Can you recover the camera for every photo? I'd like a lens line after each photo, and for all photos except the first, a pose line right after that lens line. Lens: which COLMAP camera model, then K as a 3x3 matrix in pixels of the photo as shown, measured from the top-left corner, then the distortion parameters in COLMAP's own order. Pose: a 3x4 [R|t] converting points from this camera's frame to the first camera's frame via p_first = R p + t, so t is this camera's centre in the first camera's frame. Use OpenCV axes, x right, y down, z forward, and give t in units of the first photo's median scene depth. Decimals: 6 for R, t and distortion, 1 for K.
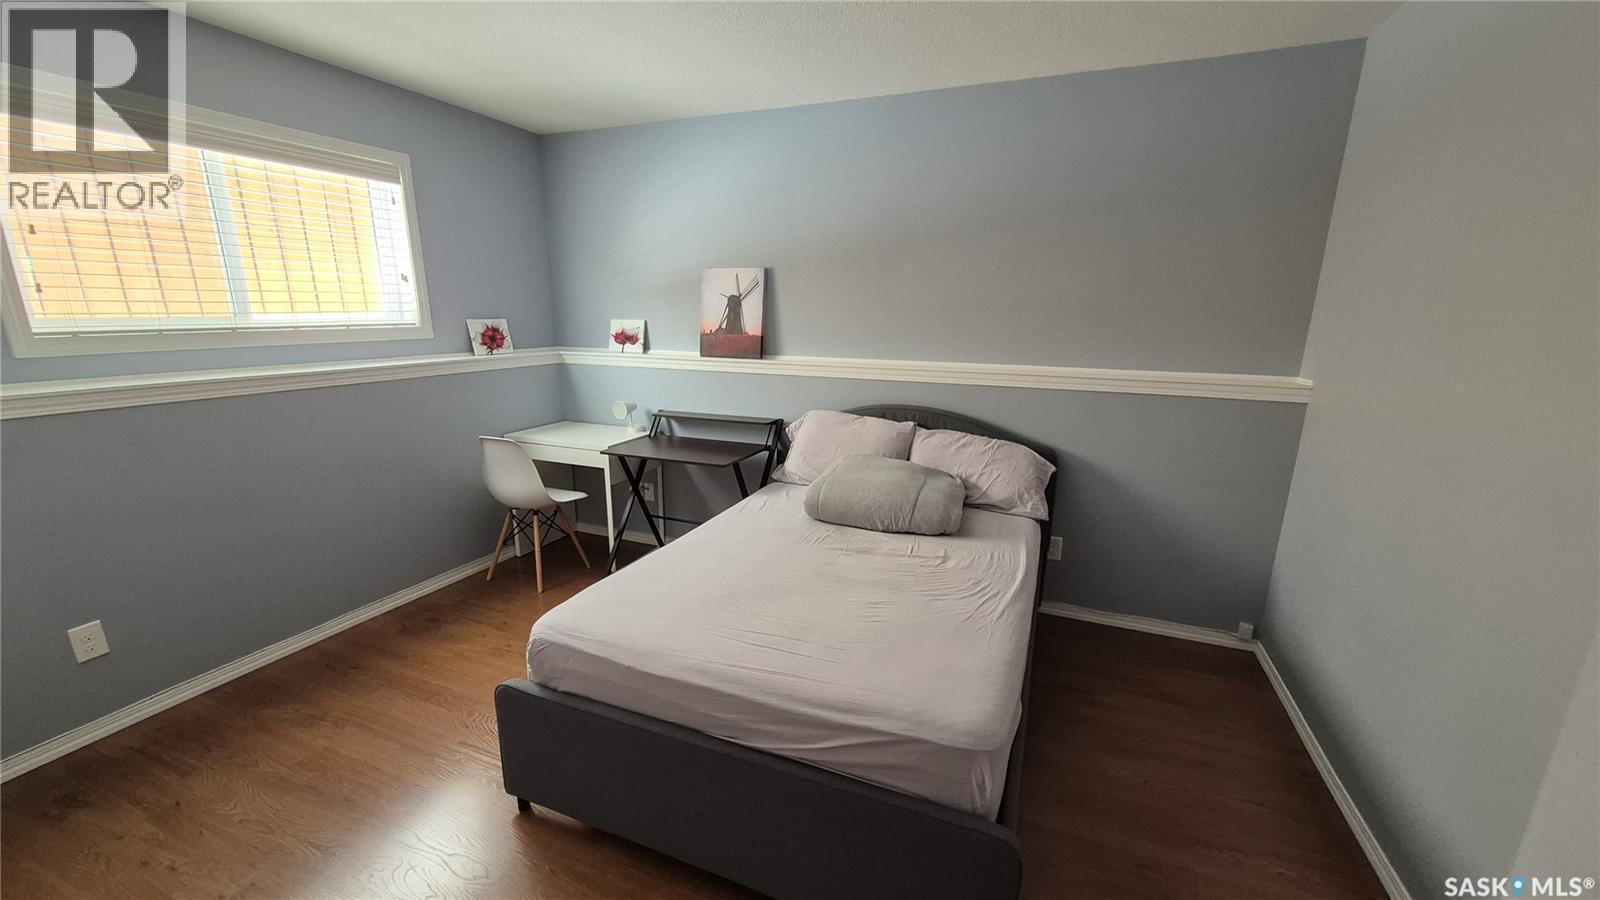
lens RADIAL K [[628.1, 0, 797.4], [0, 628.1, 470.4], [0, 0, 1]] dist [0.000765, -0.000038]
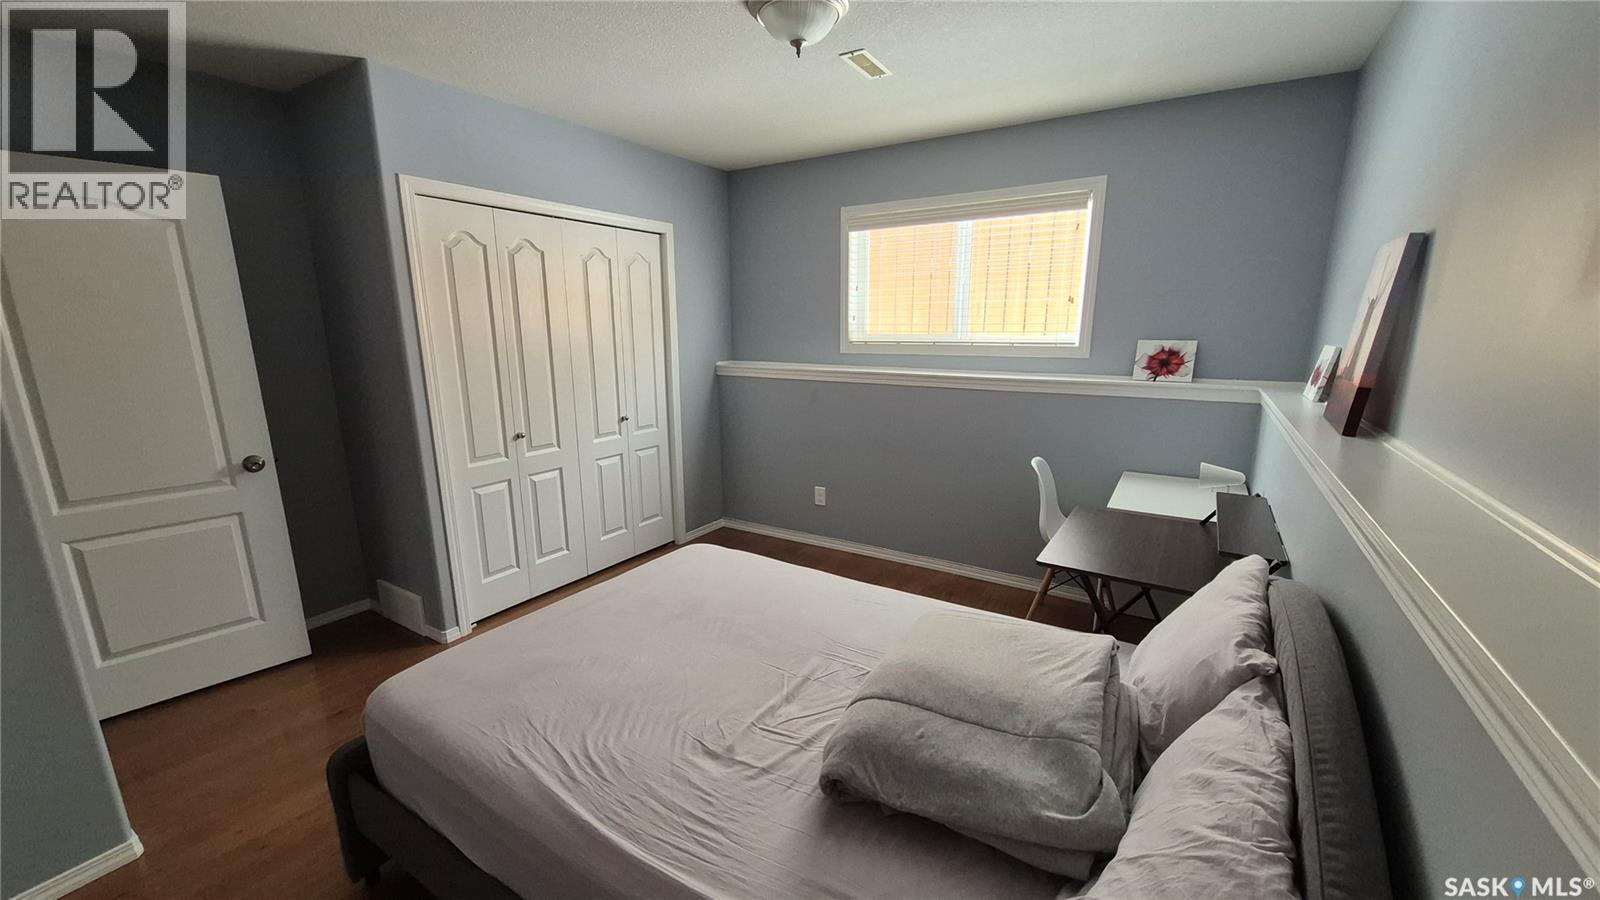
lens RADIAL K [[628.1, 0, 797.4], [0, 628.1, 470.4], [0, 0, 1]] dist [0.000765, -0.000038]
pose [[-0.171004, 0.214142, -0.961718, 0.509484], [-0.245284, 0.936111, 0.252054, -0.188805], [0.954250, 0.278996, -0.107553, 0.747520]]
